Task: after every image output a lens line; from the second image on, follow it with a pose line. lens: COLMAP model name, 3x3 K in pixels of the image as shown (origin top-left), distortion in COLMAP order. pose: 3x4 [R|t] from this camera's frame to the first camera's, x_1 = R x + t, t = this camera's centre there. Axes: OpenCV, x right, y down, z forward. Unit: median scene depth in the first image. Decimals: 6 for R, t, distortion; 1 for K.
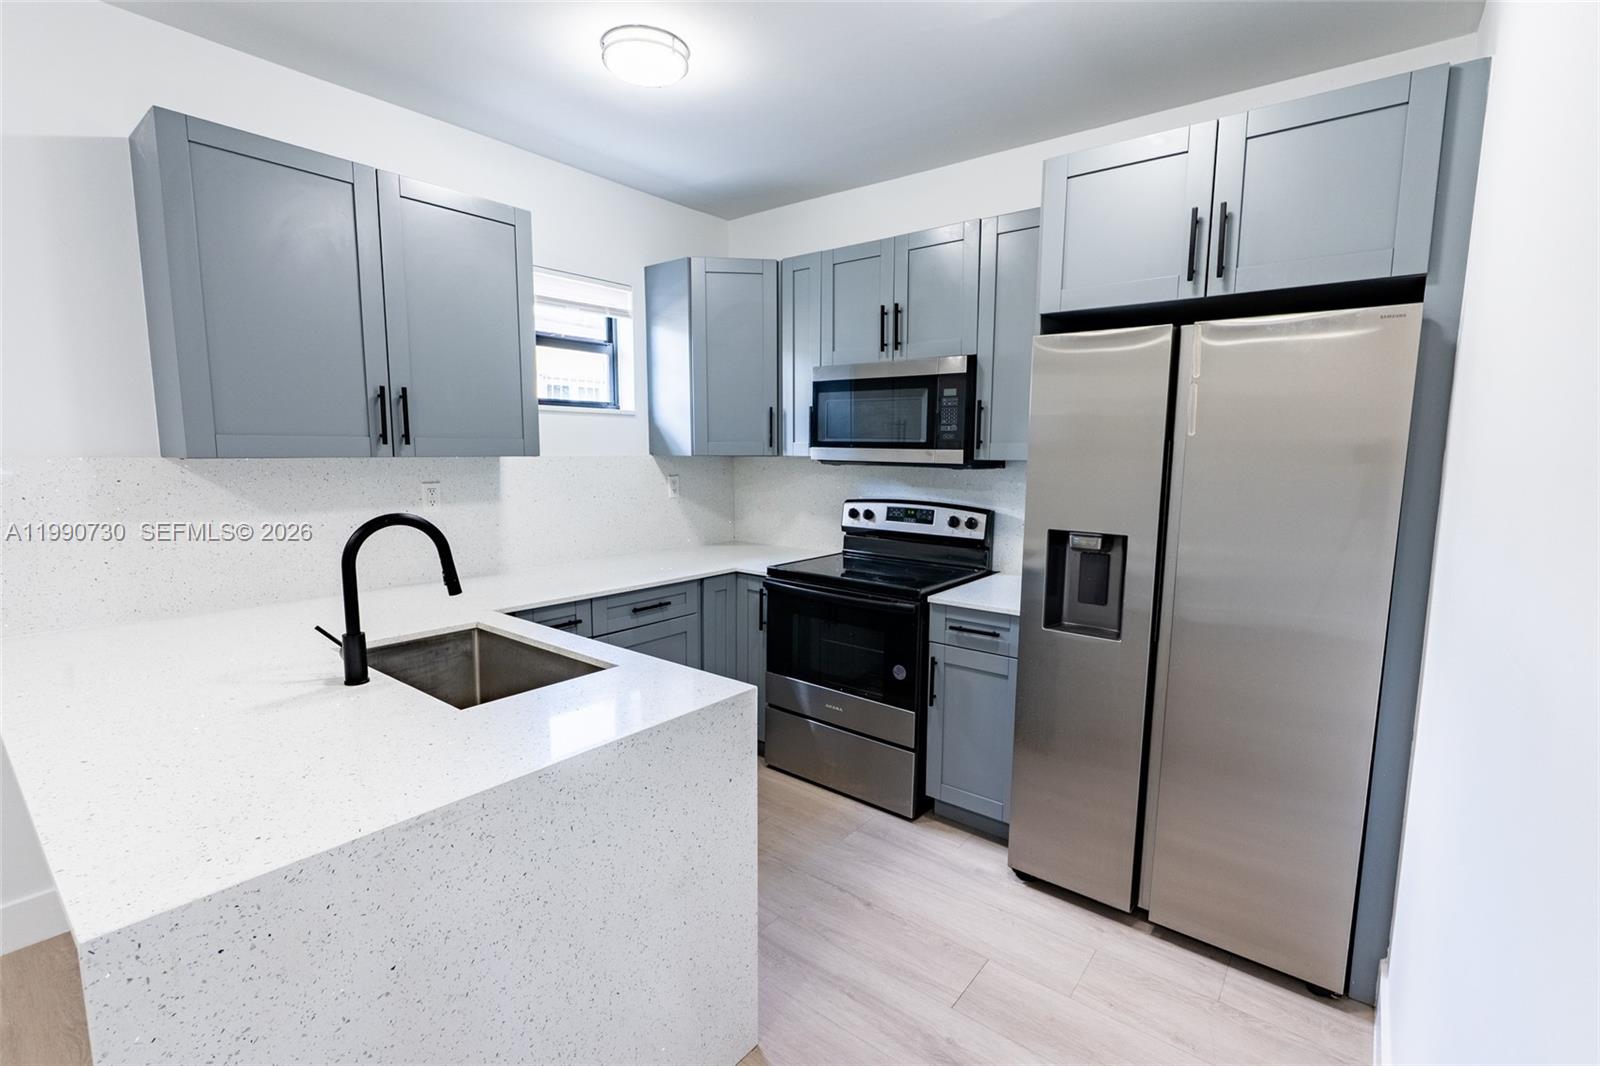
lens RADIAL K [[727.4, 0, 804.5], [0, 727.4, 531.2], [0, 0, 1]] dist [-0.007856, 0.000304]
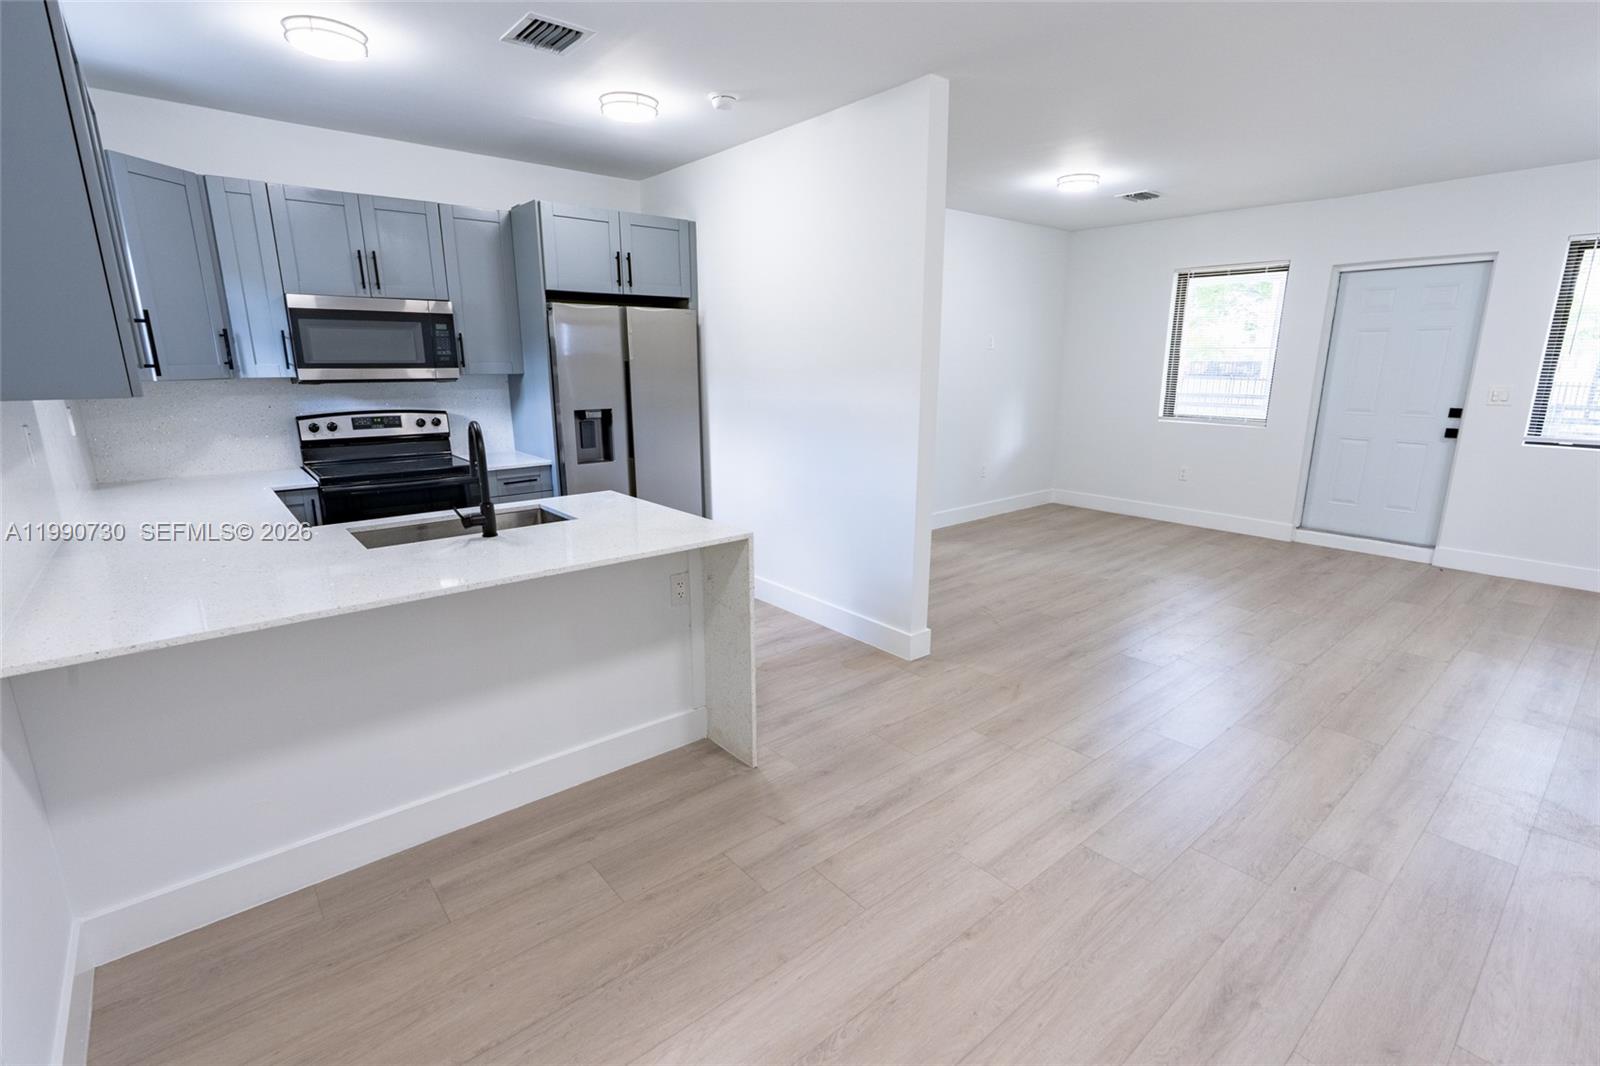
lens RADIAL K [[727.4, 0, 816.9], [0, 727.4, 535.3], [0, 0, 1]] dist [-0.007856, 0.000304]
pose [[0.186877, -0.238244, 0.953057, -0.985390], [0.116895, 0.968648, 0.219220, -0.019806], [-0.975404, 0.070441, 0.208868, 0.018837]]
